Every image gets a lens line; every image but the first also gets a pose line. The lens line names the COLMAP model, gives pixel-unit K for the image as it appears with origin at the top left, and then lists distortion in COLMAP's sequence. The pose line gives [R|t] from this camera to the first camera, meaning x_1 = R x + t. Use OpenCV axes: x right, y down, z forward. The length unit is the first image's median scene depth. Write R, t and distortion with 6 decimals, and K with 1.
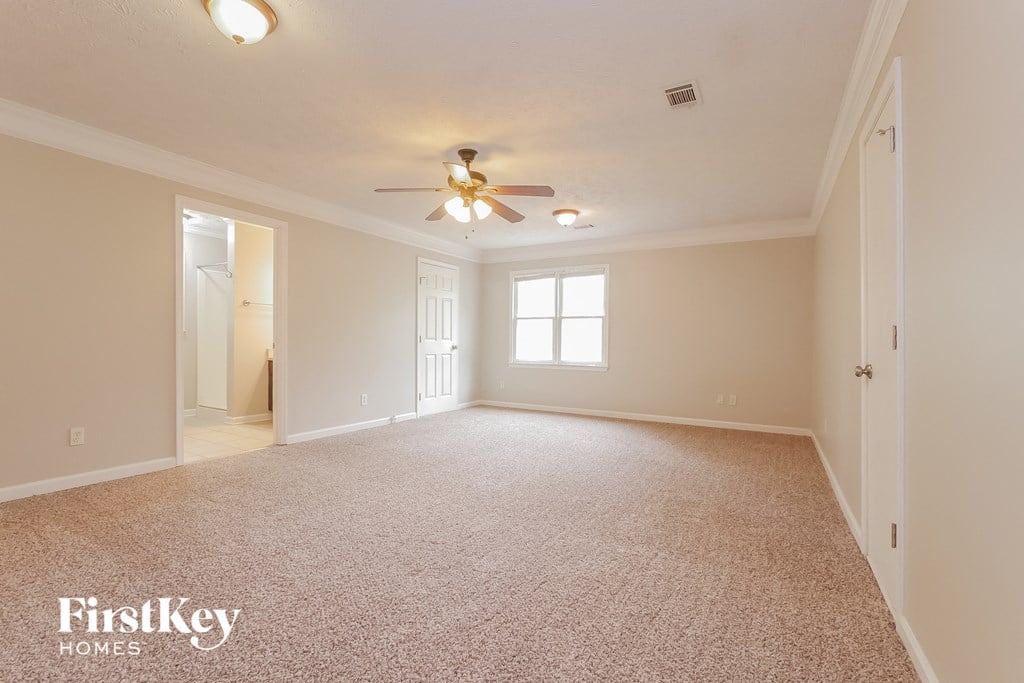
lens RADIAL K [[431.5, 0, 512.0], [0, 431.5, 341.5], [0, 0, 1]] dist [0.017600, 0.000120]
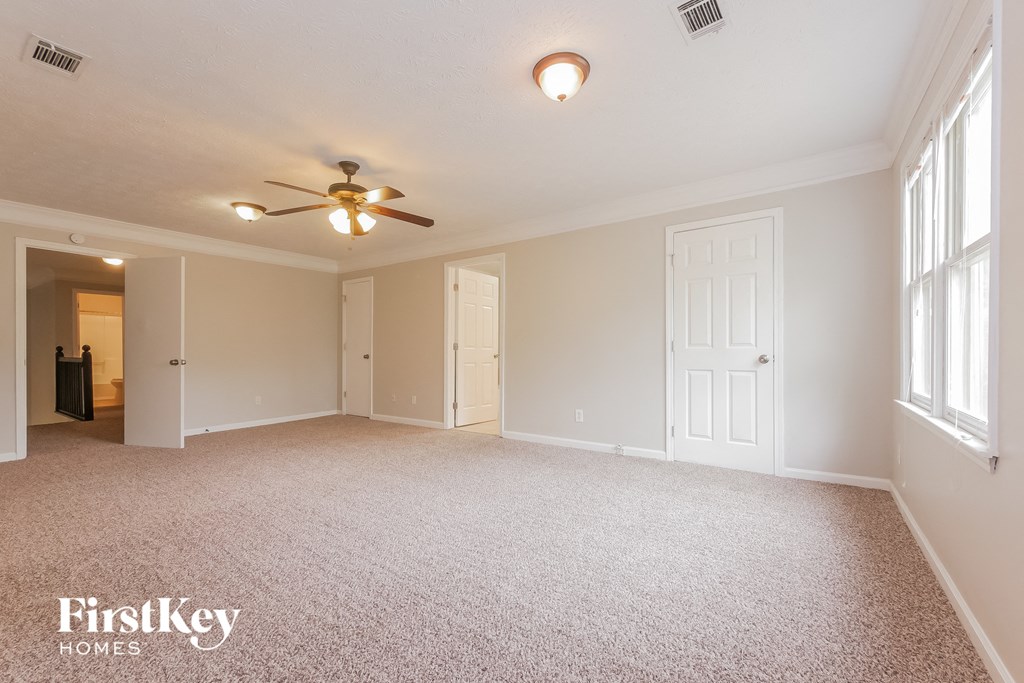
lens RADIAL K [[434.3, 0, 508.8], [0, 434.3, 355.8], [0, 0, 1]] dist [-0.016173, -0.000095]
pose [[-0.064070, -0.000004, -0.997945, 0.528551], [0.004771, 0.999989, -0.000310, 0.008559], [0.997934, -0.004781, -0.064069, 0.855048]]
